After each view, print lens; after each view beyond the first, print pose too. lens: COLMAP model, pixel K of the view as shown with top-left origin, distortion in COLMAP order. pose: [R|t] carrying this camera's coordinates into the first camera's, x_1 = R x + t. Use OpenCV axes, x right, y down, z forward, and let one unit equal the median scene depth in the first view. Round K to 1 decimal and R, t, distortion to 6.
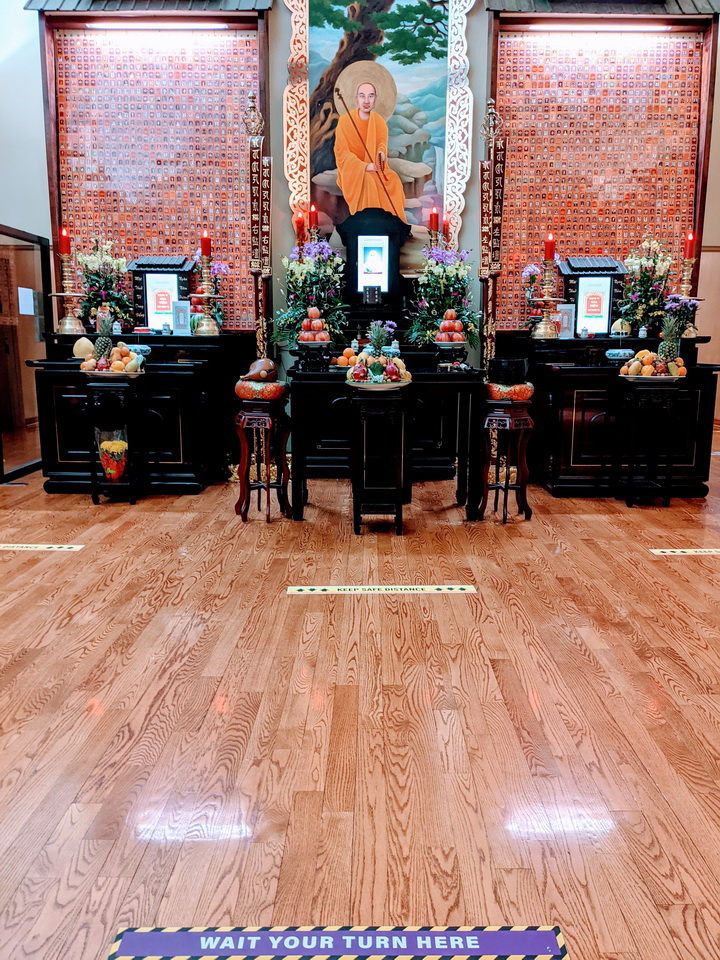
lens RADIAL K [[753.6, 0, 364.7], [0, 753.6, 484.0], [0, 0, 1]] dist [0.052522, -0.087493]
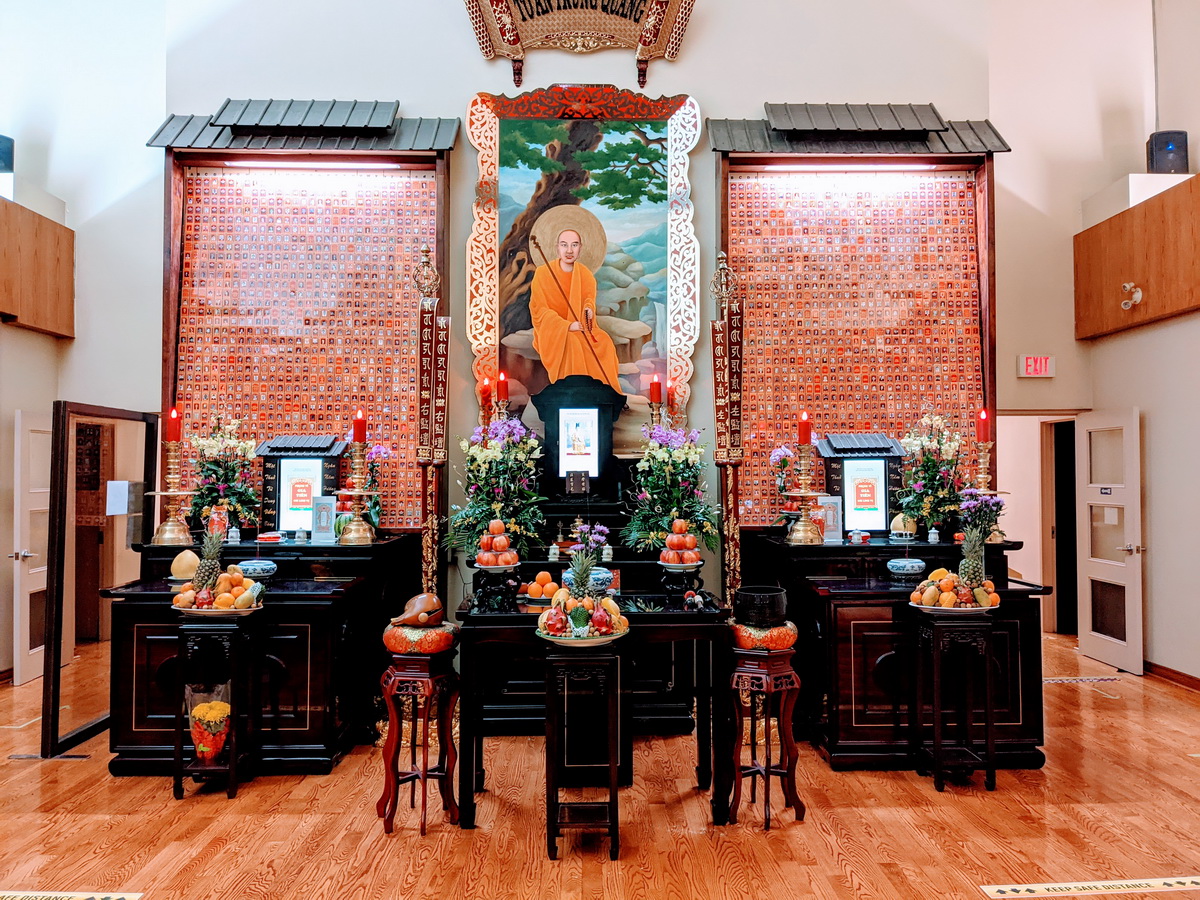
lens RADIAL K [[942.0, 0, 597.7], [0, 942.0, 447.4], [0, 0, 1]] dist [0.052522, -0.087493]
pose [[0.999747, -0.004247, 0.022094, 0.009903], [0.009009, 0.975432, -0.220114, -0.078602], [-0.020617, 0.220258, 0.975224, 0.061440]]
